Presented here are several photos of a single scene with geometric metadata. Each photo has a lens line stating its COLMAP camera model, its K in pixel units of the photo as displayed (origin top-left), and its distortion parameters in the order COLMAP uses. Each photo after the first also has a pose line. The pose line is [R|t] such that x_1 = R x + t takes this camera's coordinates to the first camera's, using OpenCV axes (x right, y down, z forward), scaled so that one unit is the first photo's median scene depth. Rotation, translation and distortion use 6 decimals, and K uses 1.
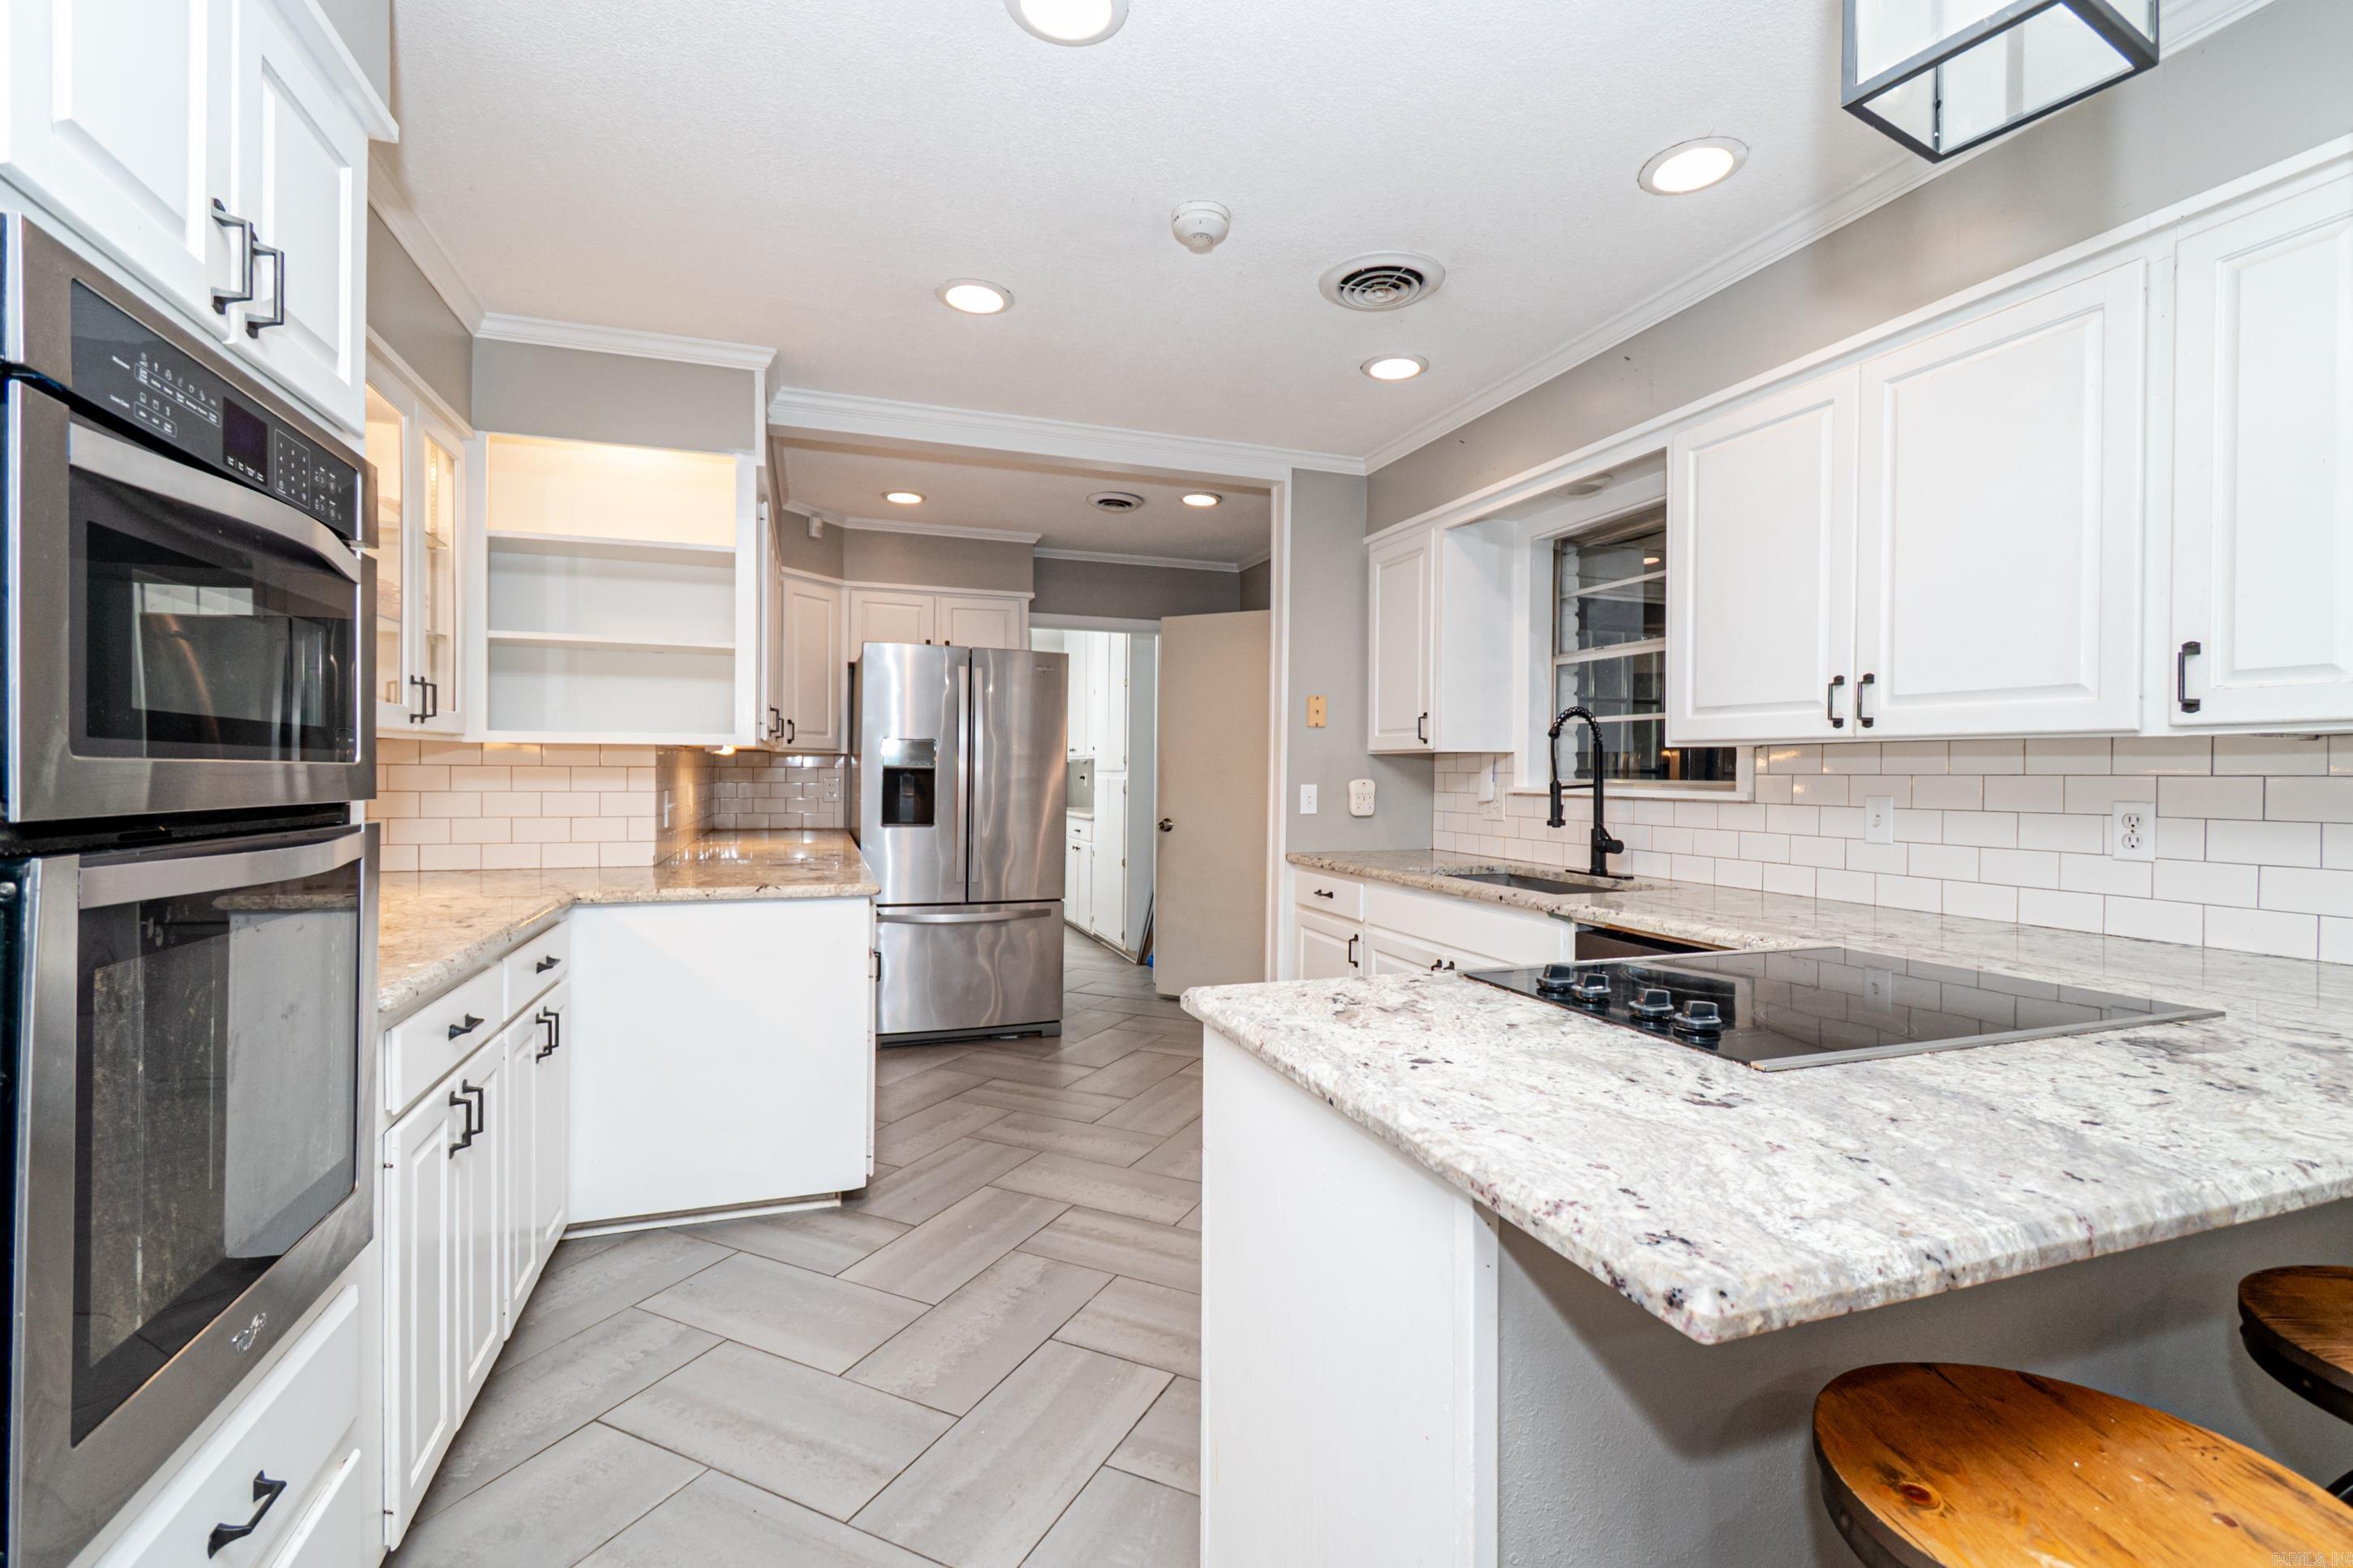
lens RADIAL K [[1050.3, 0, 1172.8], [0, 1050.3, 781.7], [0, 0, 1]] dist [0.001232, -0.001842]
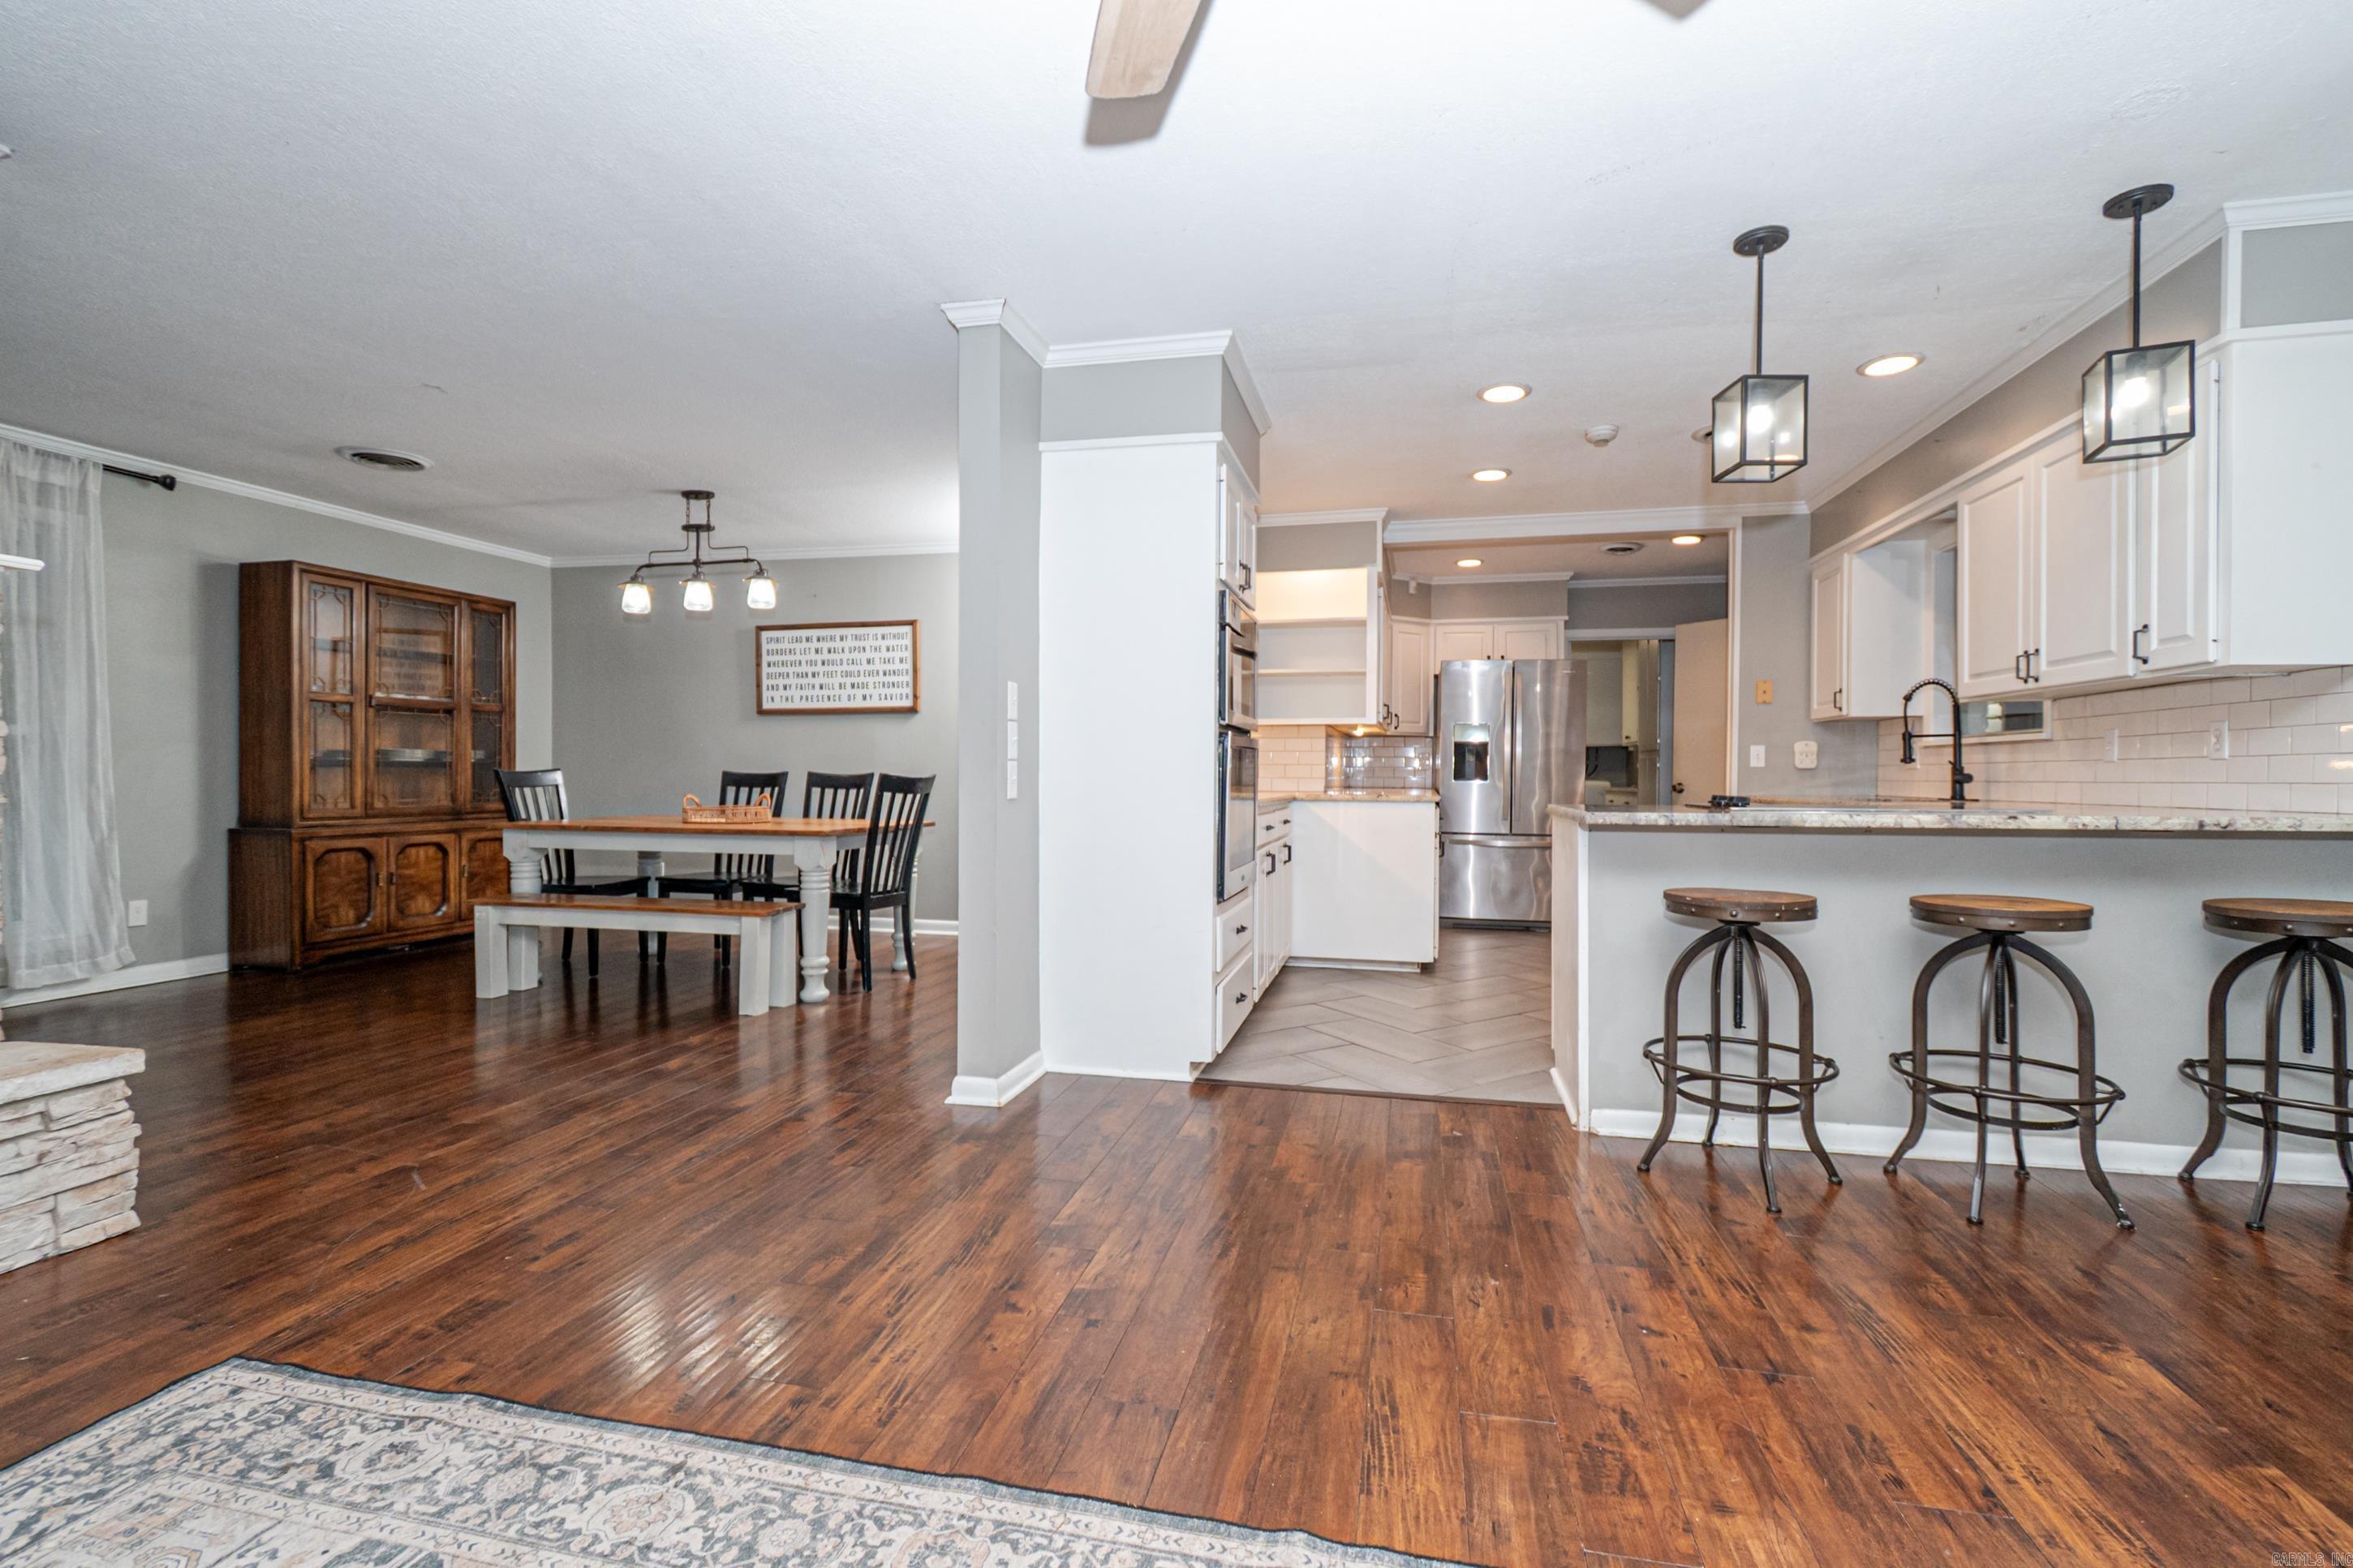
lens RADIAL K [[1050.3, 0, 1172.4], [0, 1050.3, 787.3], [0, 0, 1]] dist [0.001232, -0.001842]
pose [[0.845292, 0.002047, -0.534301, 0.272777], [-0.003053, 0.999995, -0.000999, 0.076932], [0.534297, 0.002476, 0.845293, -0.716203]]
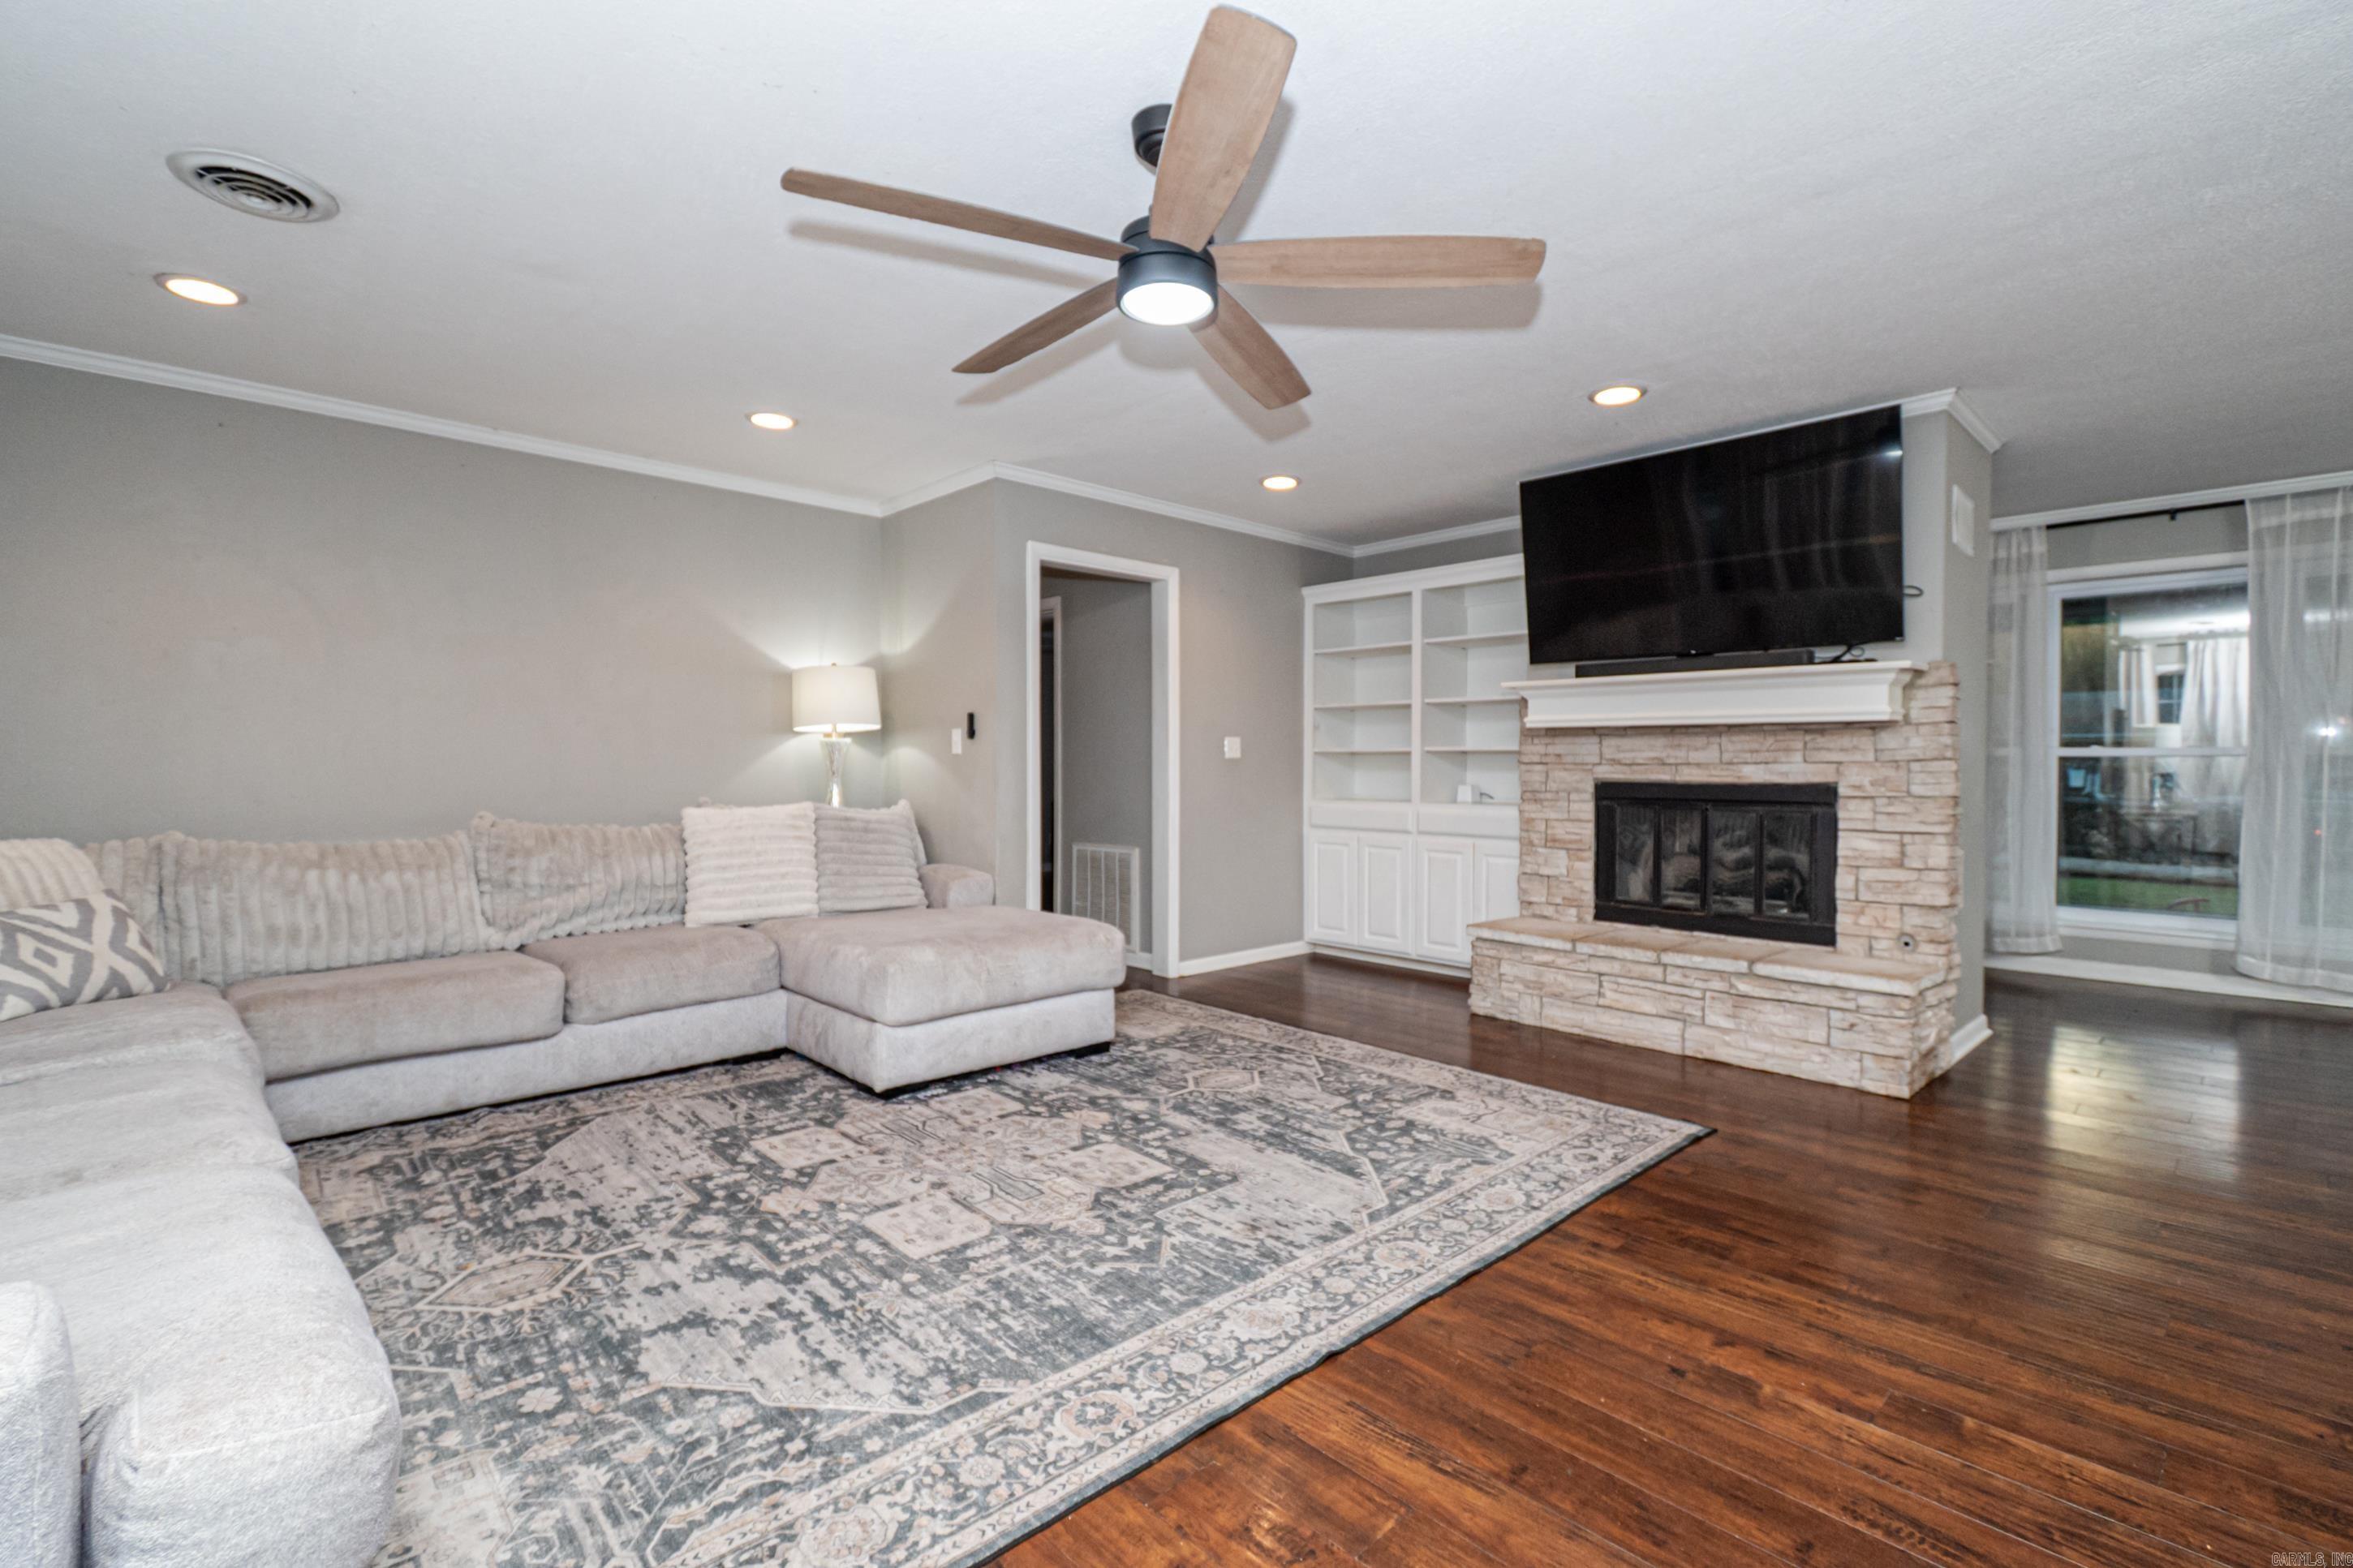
lens RADIAL K [[1050.3, 0, 1184.2], [0, 1050.3, 777.3], [0, 0, 1]] dist [0.001232, -0.001842]
pose [[-0.915940, 0.006869, -0.401257, 0.815797], [-0.001060, 0.999809, 0.019537, -0.115460], [0.401314, 0.018320, -0.915757, 2.688793]]
